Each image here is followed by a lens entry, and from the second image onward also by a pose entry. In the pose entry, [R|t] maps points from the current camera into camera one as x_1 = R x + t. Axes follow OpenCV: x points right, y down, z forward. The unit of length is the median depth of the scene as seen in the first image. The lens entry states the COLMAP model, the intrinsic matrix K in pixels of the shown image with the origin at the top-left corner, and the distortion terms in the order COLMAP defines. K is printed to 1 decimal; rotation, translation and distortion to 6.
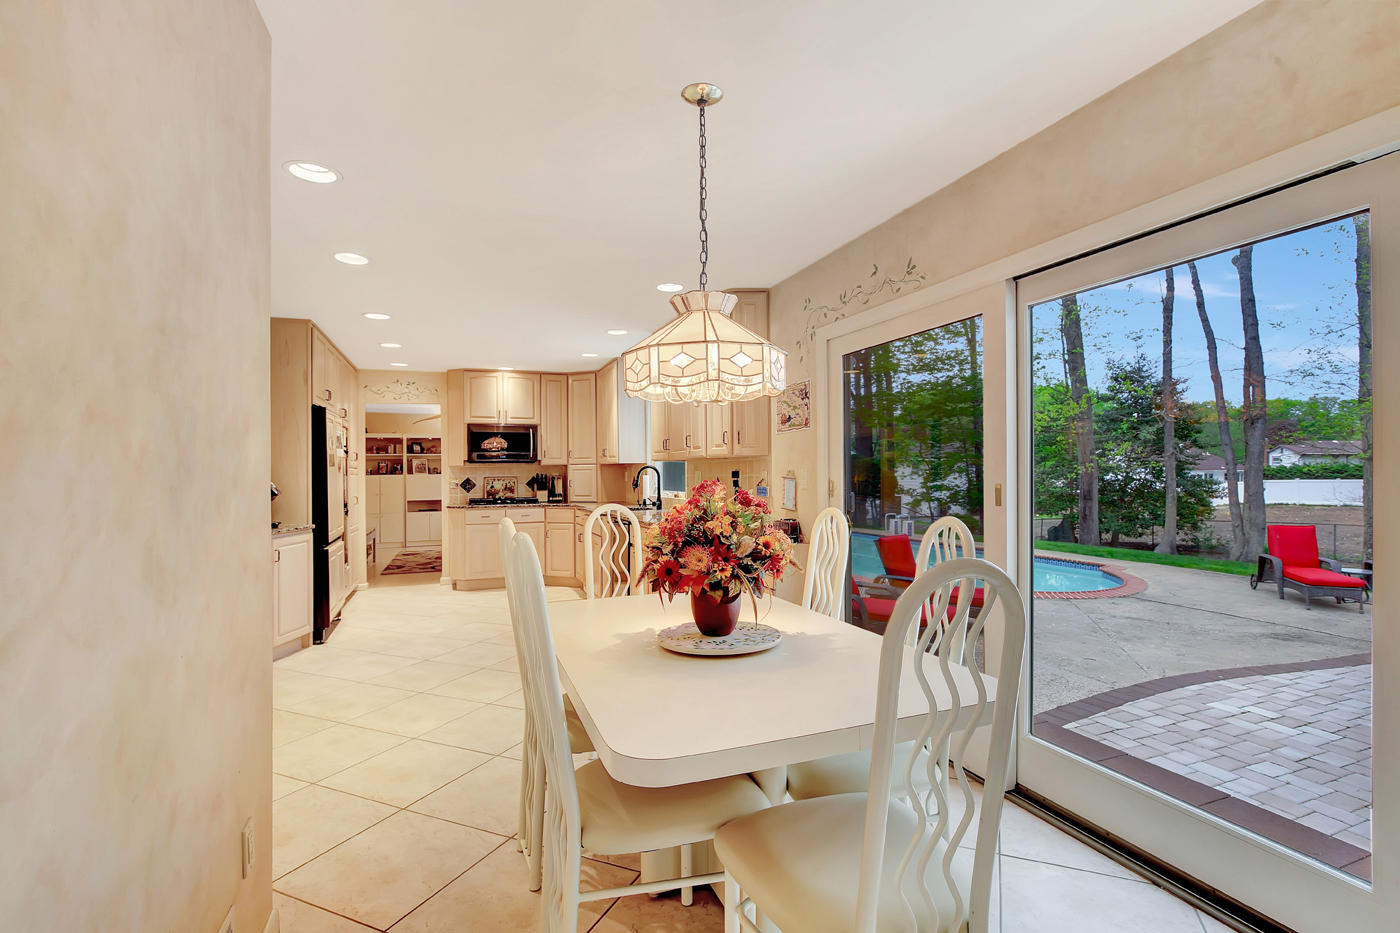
lens RADIAL K [[631.7, 0, 679.2], [0, 631.7, 461.3], [0, 0, 1]] dist [0.000498, 0.000082]
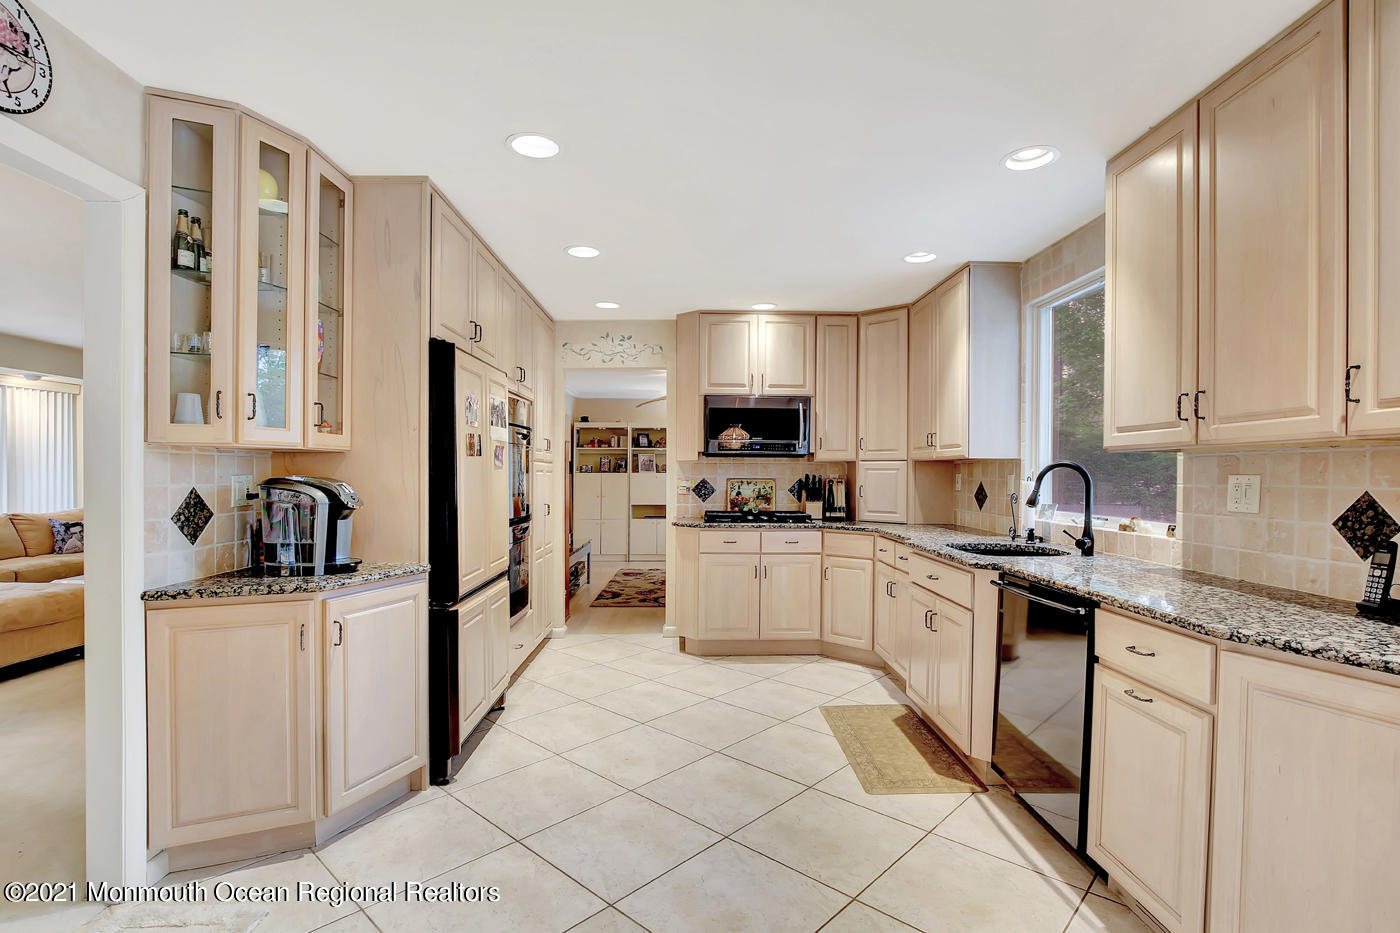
lens RADIAL K [[661.6, 0, 699.6], [0, 661.6, 462.0], [0, 0, 1]] dist [-0.031687, 0.000207]
pose [[0.947824, 0.011014, -0.318605, -0.118381], [-0.010709, 0.999939, 0.002711, 0.006513], [0.318615, 0.000842, 0.947884, 0.343873]]
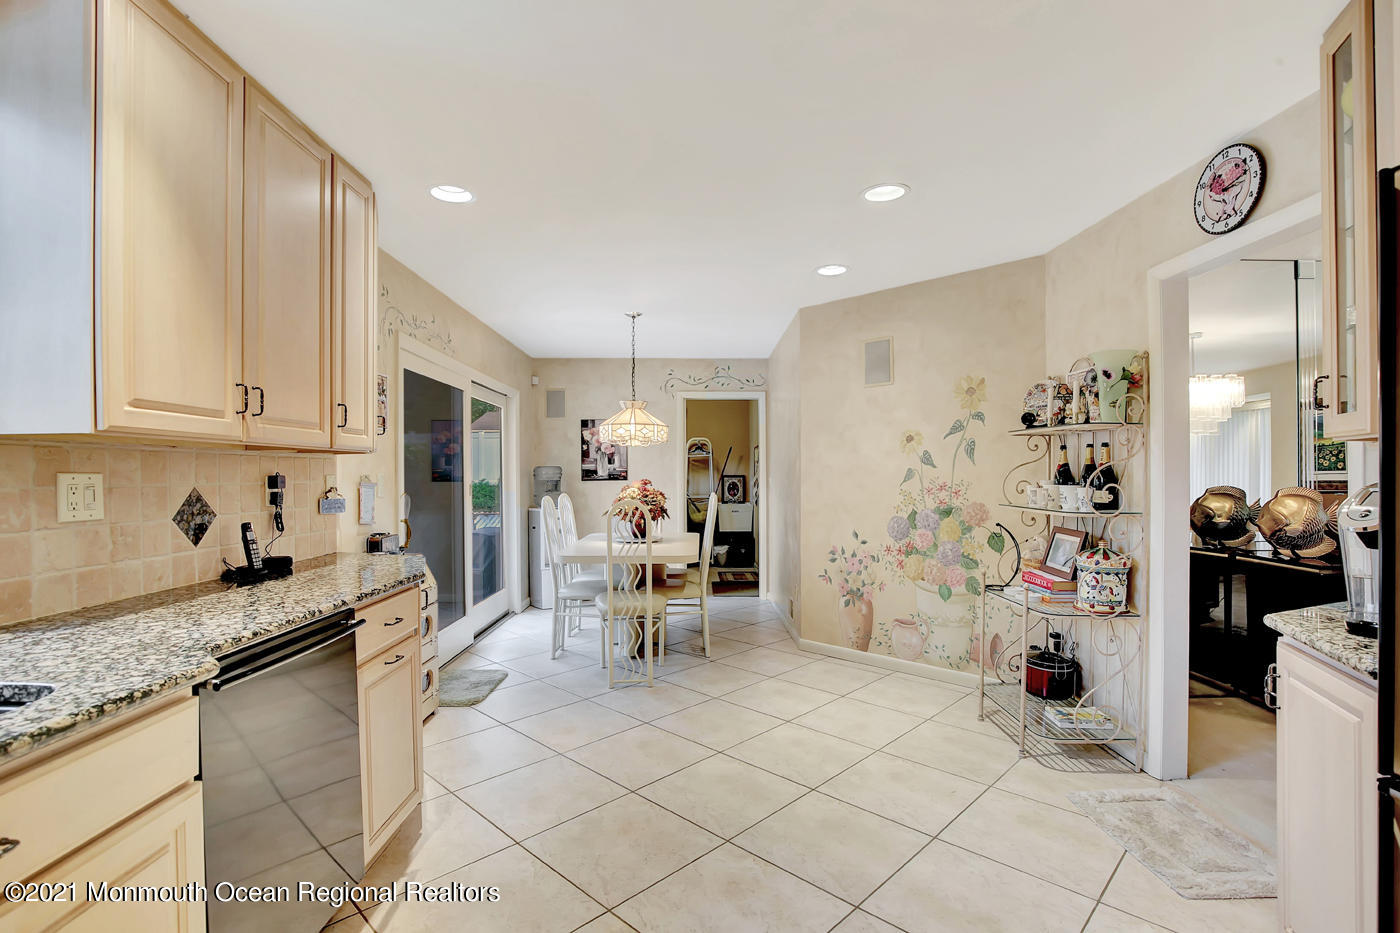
lens RADIAL K [[659.8, 0, 707.4], [0, 659.8, 472.3], [0, 0, 1]] dist [-0.032055, 0.000493]
pose [[-0.948092, 0.014083, 0.317685, -0.258752], [0.006974, 0.999699, -0.023503, 0.016988], [-0.317920, -0.020068, -0.947905, 0.839862]]
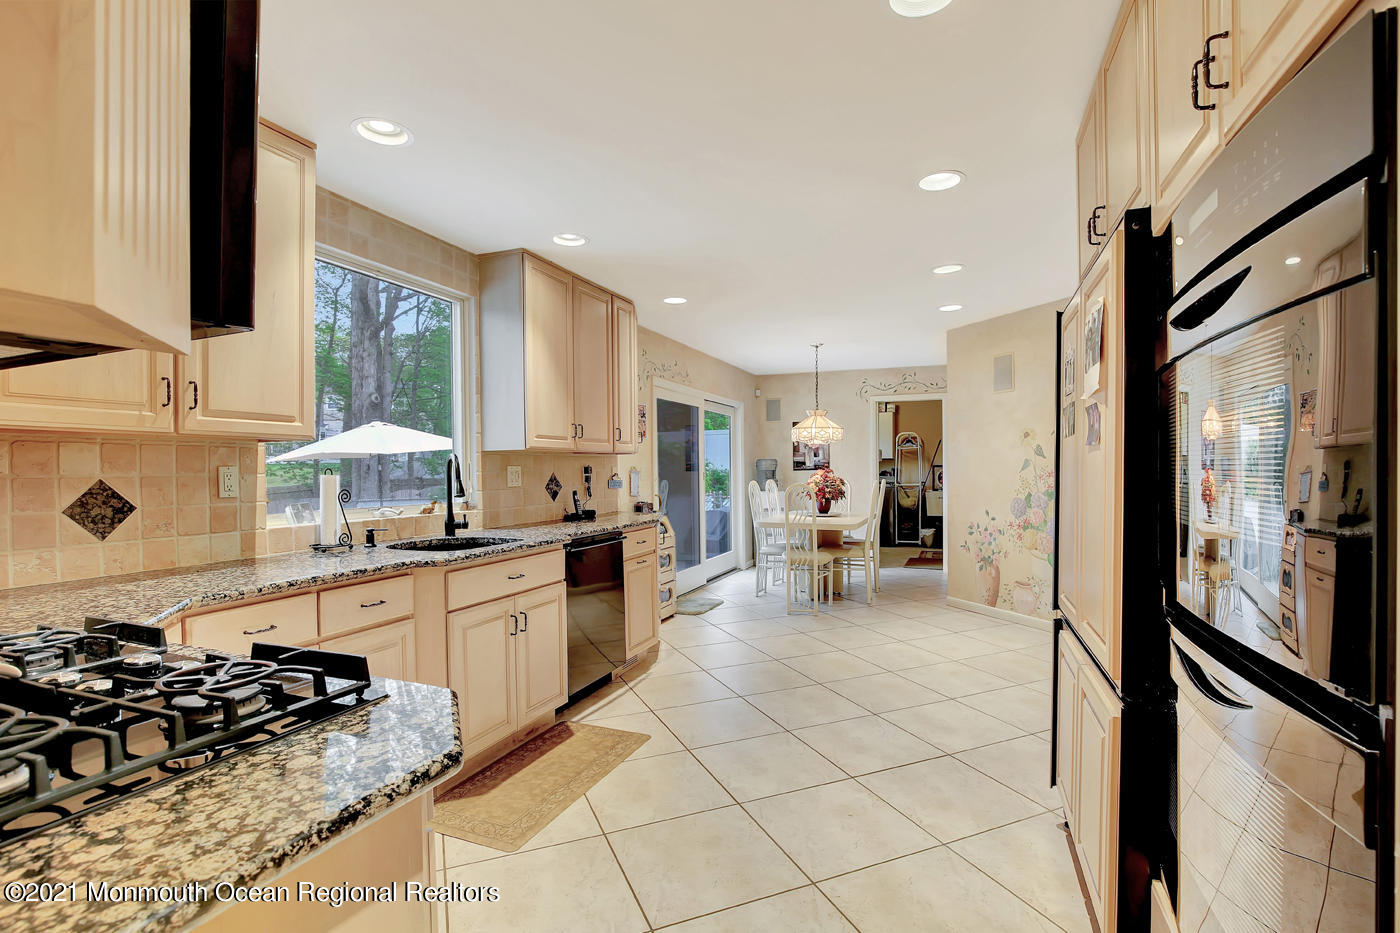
lens RADIAL K [[661.6, 0, 699.6], [0, 661.6, 462.0], [0, 0, 1]] dist [-0.031687, 0.000207]
pose [[-0.743221, 0.020693, 0.668726, -0.444497], [0.003305, 0.999623, -0.027259, 0.022306], [-0.669038, -0.018050, -0.743009, 0.991344]]
